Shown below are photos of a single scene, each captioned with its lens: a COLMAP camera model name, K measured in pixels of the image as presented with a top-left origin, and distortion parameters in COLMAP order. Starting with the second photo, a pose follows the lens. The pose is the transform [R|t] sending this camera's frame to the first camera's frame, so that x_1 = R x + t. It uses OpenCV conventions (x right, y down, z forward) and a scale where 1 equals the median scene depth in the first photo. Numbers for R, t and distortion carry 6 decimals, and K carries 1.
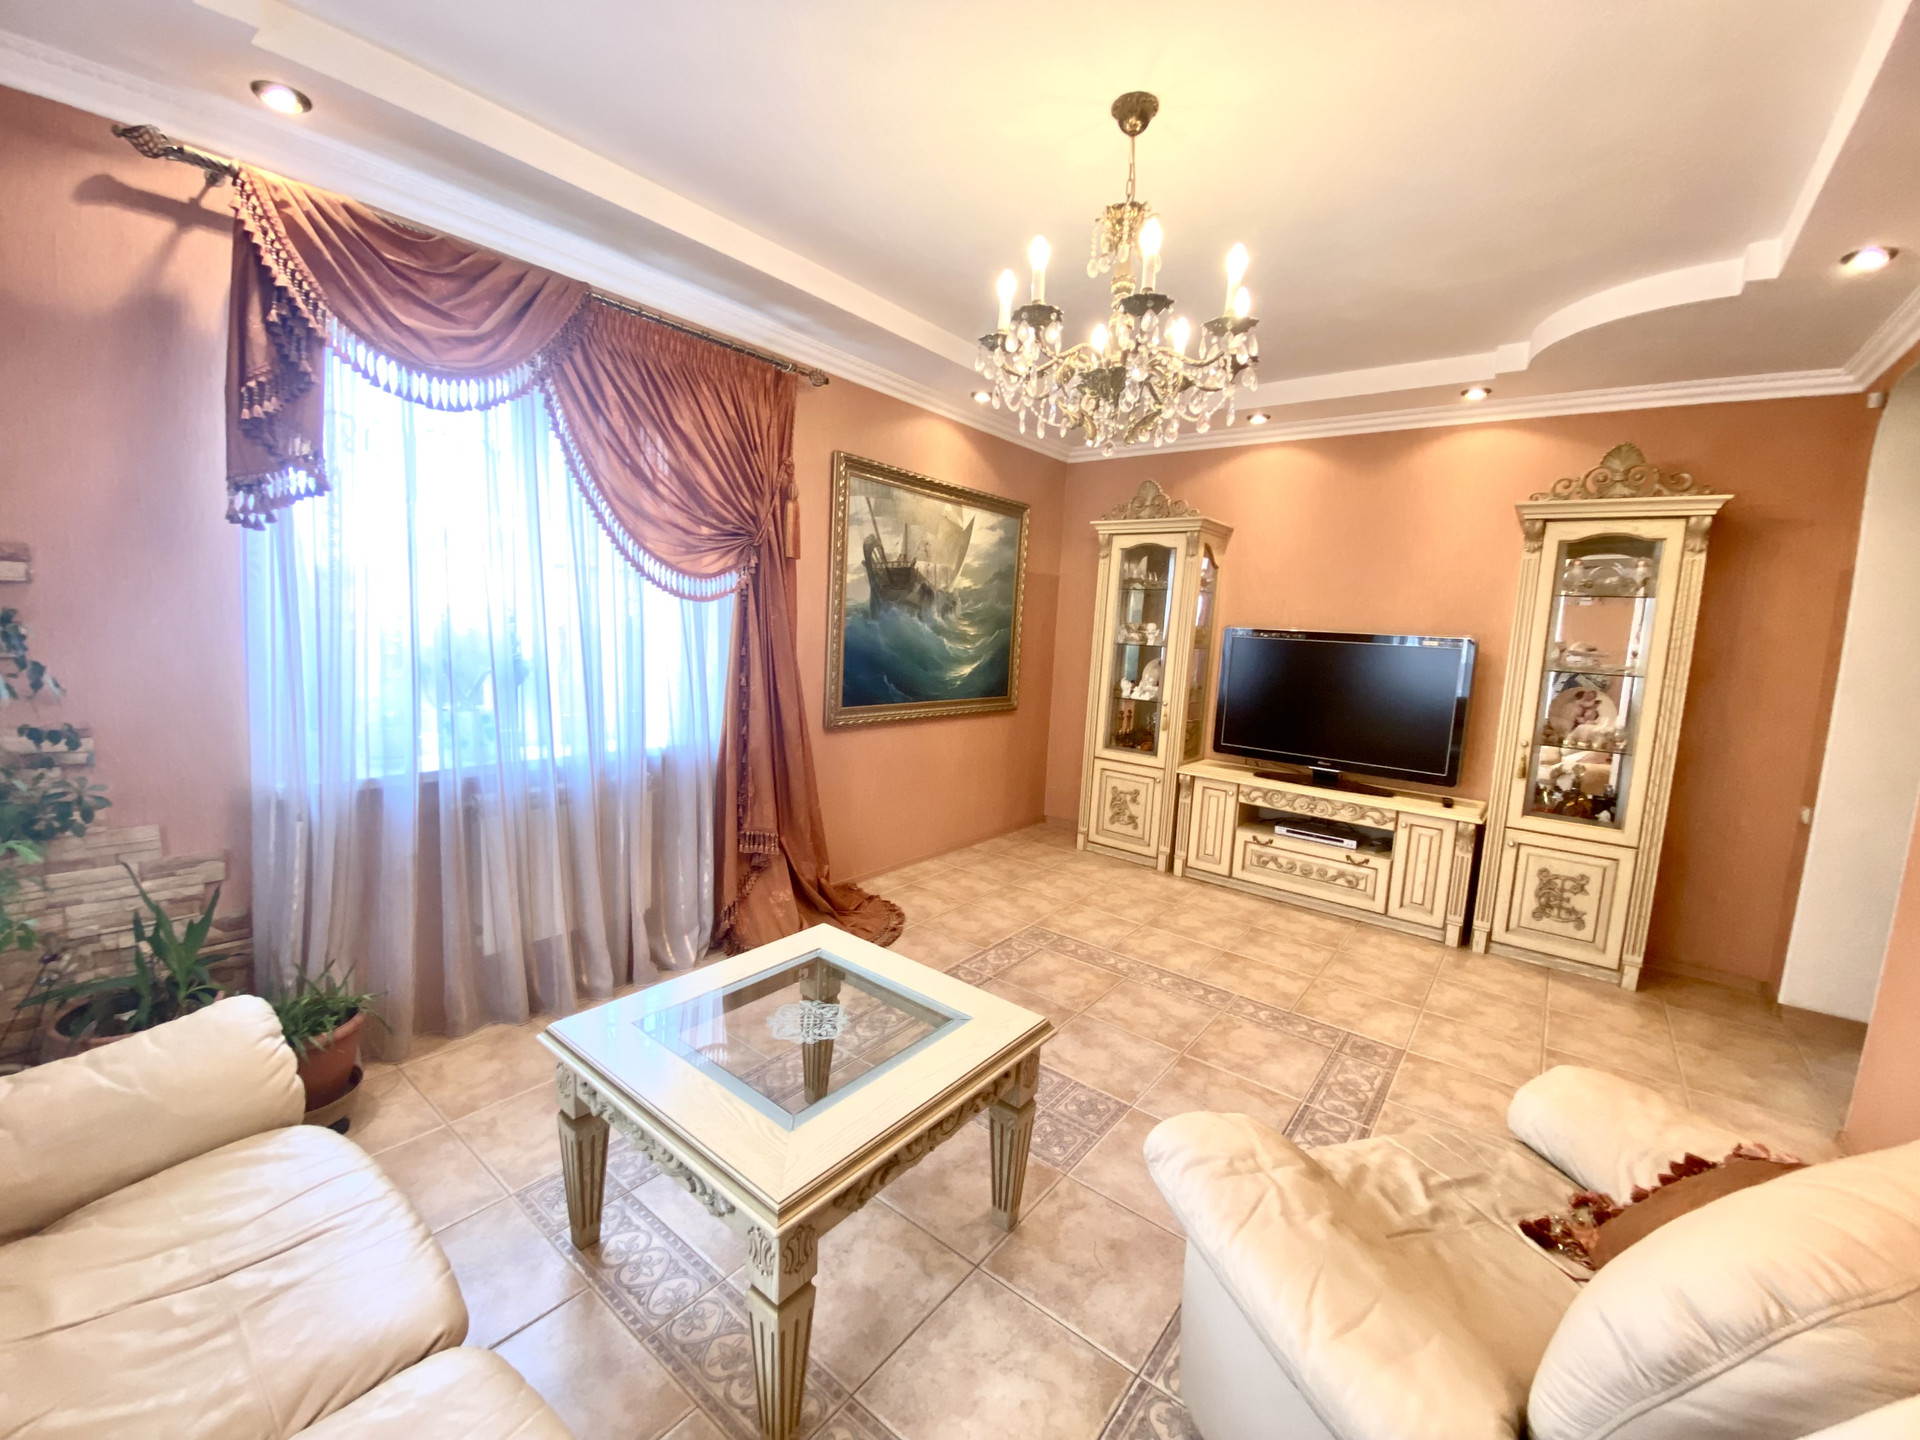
lens RADIAL K [[788.3, 0, 912.7], [0, 788.3, 726.9], [0, 0, 1]] dist [-0.006379, -0.001608]
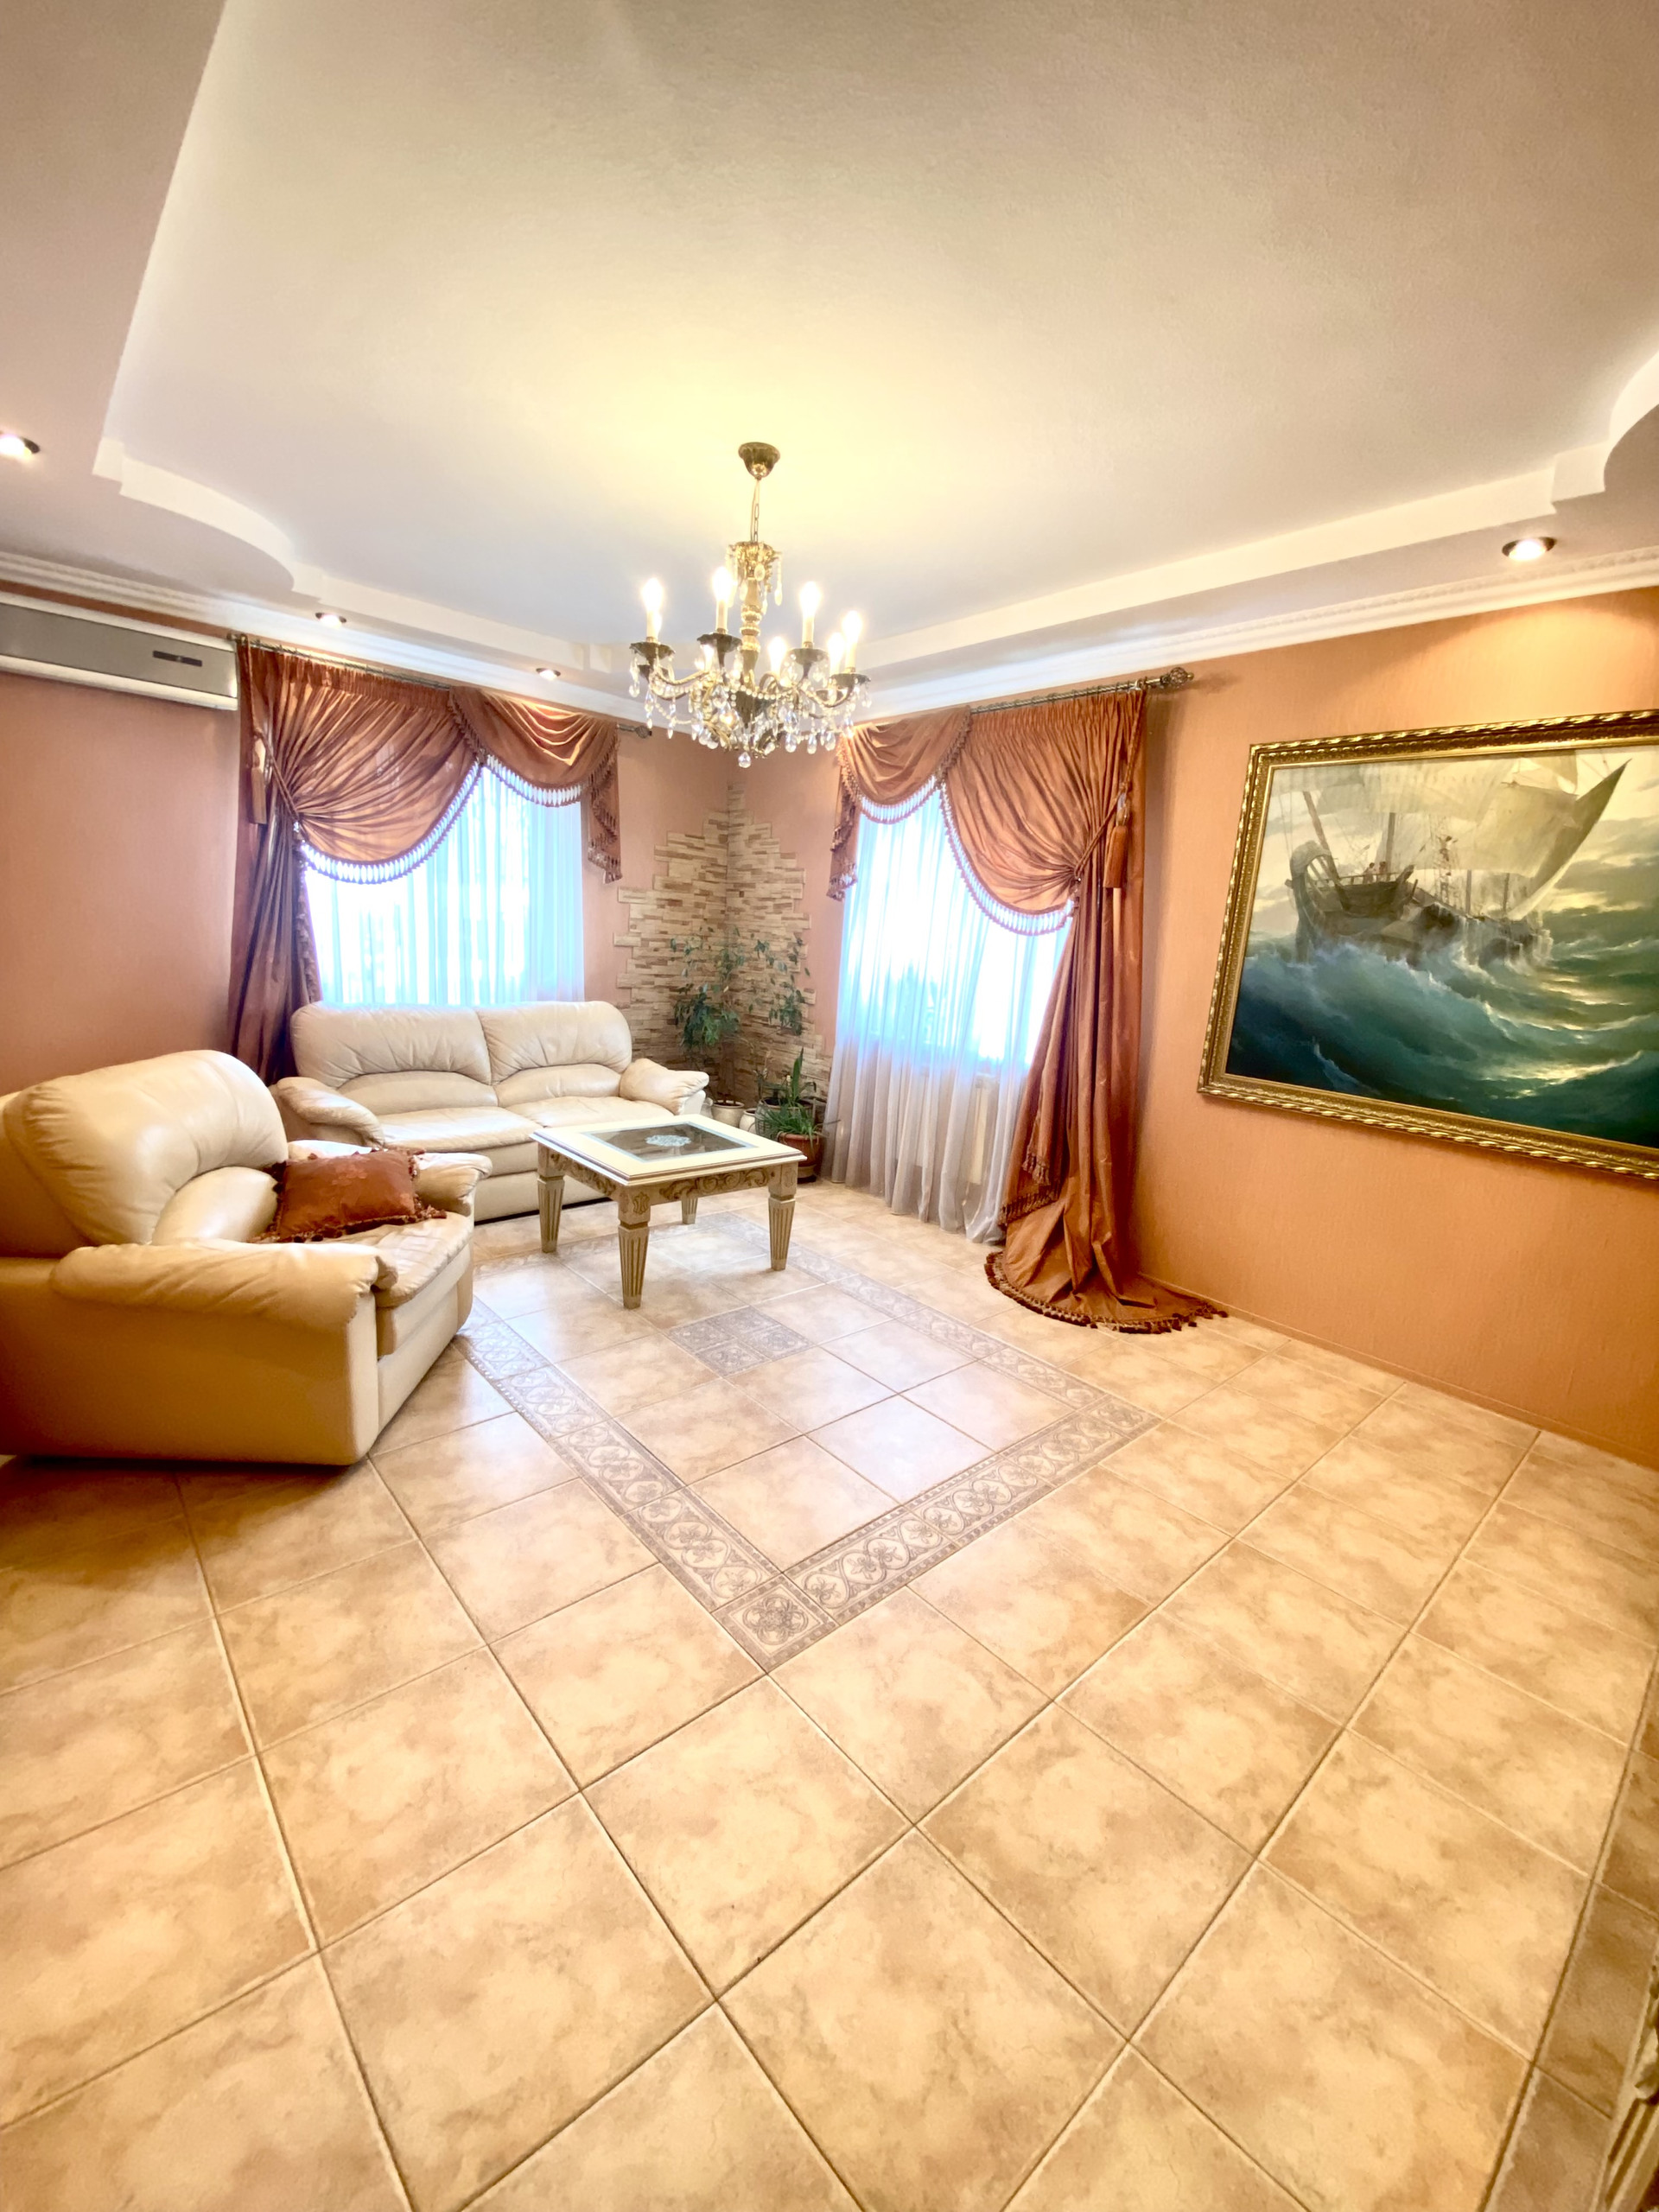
lens RADIAL K [[908.2, 0, 833.8], [0, 908.2, 1110.3], [0, 0, 1]] dist [-0.006379, -0.001608]
pose [[-0.159584, 0.127603, -0.978903, 0.818331], [-0.216156, 0.963031, 0.160773, -0.047049], [0.963229, 0.237252, -0.126102, 0.717773]]
